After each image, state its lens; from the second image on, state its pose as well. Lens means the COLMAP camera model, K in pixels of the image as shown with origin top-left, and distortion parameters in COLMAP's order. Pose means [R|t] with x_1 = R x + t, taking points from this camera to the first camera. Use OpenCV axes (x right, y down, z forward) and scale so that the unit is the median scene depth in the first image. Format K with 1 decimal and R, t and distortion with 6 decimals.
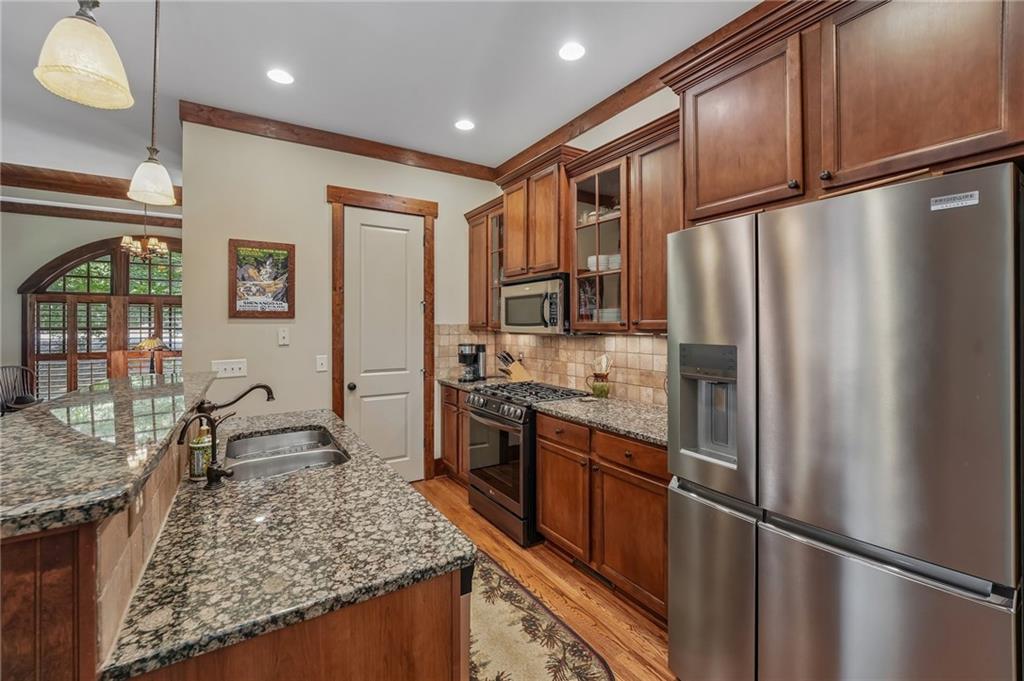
lens RADIAL K [[424.0, 0, 510.2], [0, 424.0, 323.7], [0, 0, 1]] dist [-0.018238, 0.002009]
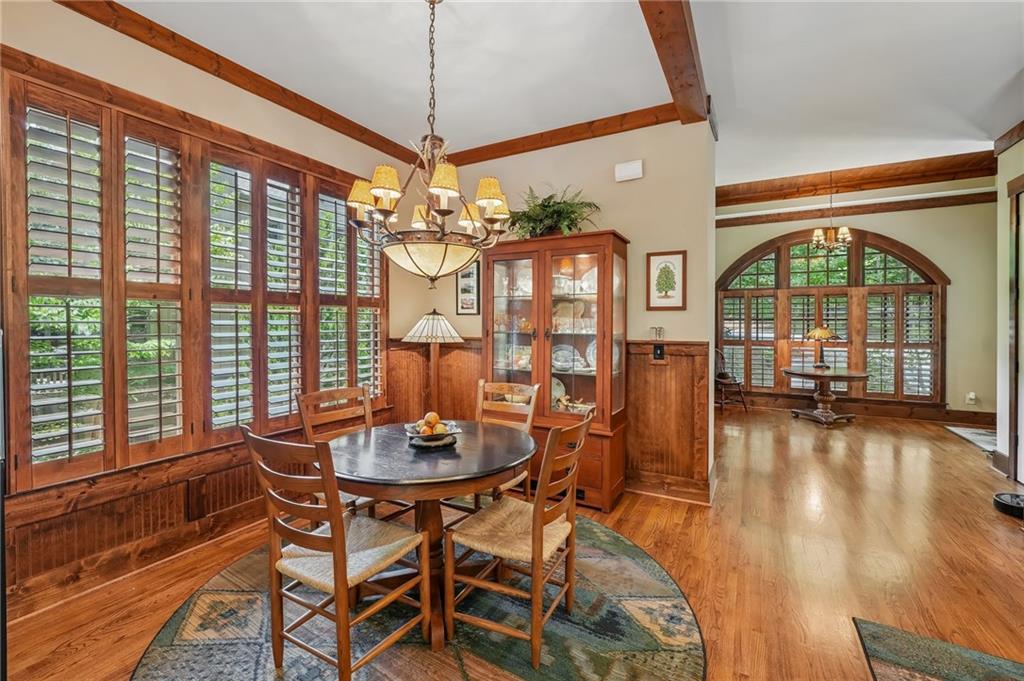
lens RADIAL K [[424.0, 0, 513.8], [0, 424.0, 326.7], [0, 0, 1]] dist [-0.018238, 0.002009]
pose [[0.480594, 0.009040, -0.876897, -0.567536], [0.009135, 0.999841, 0.015314, 0.015653], [0.876896, -0.015370, 0.480435, -0.261670]]
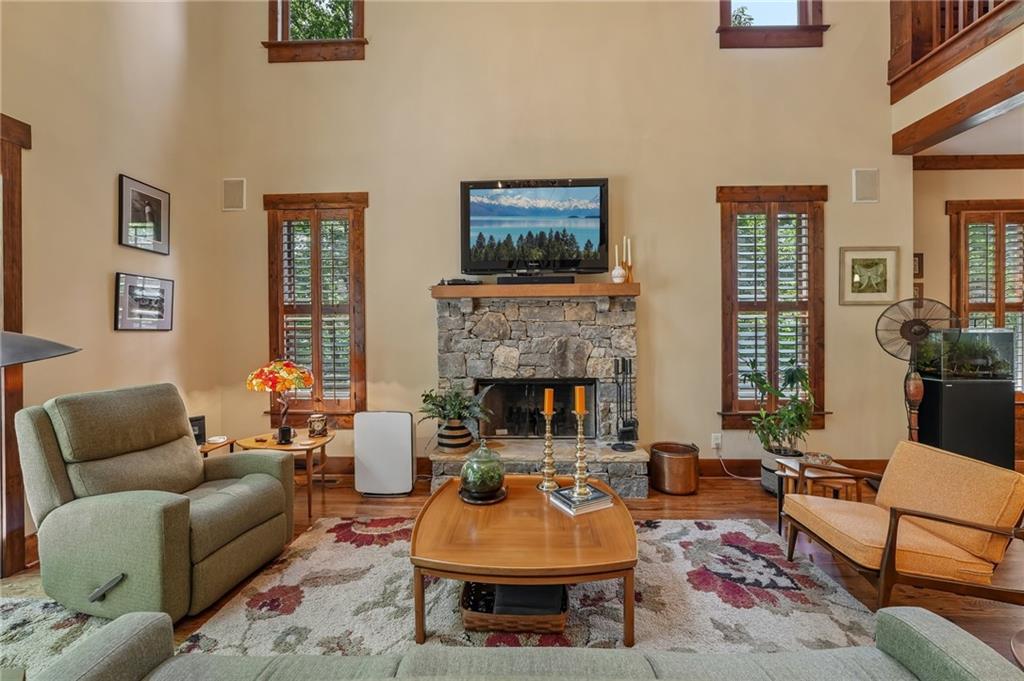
lens RADIAL K [[424.0, 0, 517.7], [0, 424.0, 337.2], [0, 0, 1]] dist [-0.018238, 0.002009]
pose [[-0.559303, 0.019421, -0.828736, 0.423285], [0.015795, 0.999794, 0.012770, 0.012324], [0.828813, -0.005947, -0.559494, -1.015730]]
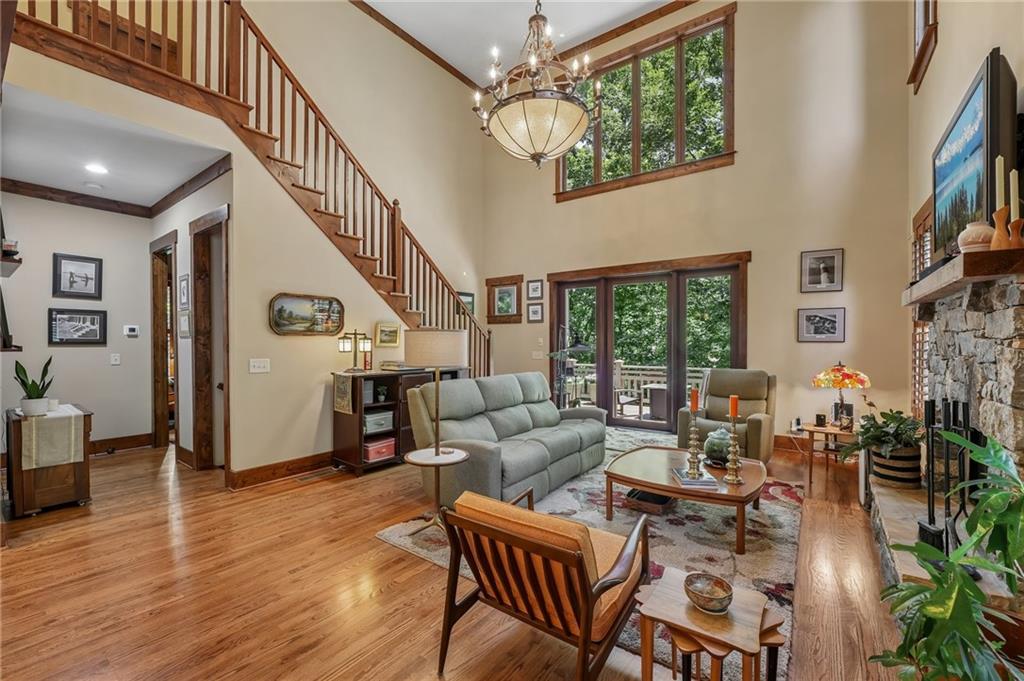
lens RADIAL K [[424.0, 0, 505.0], [0, 424.0, 347.5], [0, 0, 1]] dist [-0.018238, 0.002009]
pose [[-0.358690, -0.011993, 0.933380, -0.945819], [-0.010868, 0.999903, 0.008671, 0.014395], [-0.933394, -0.007034, -0.358785, -0.620646]]
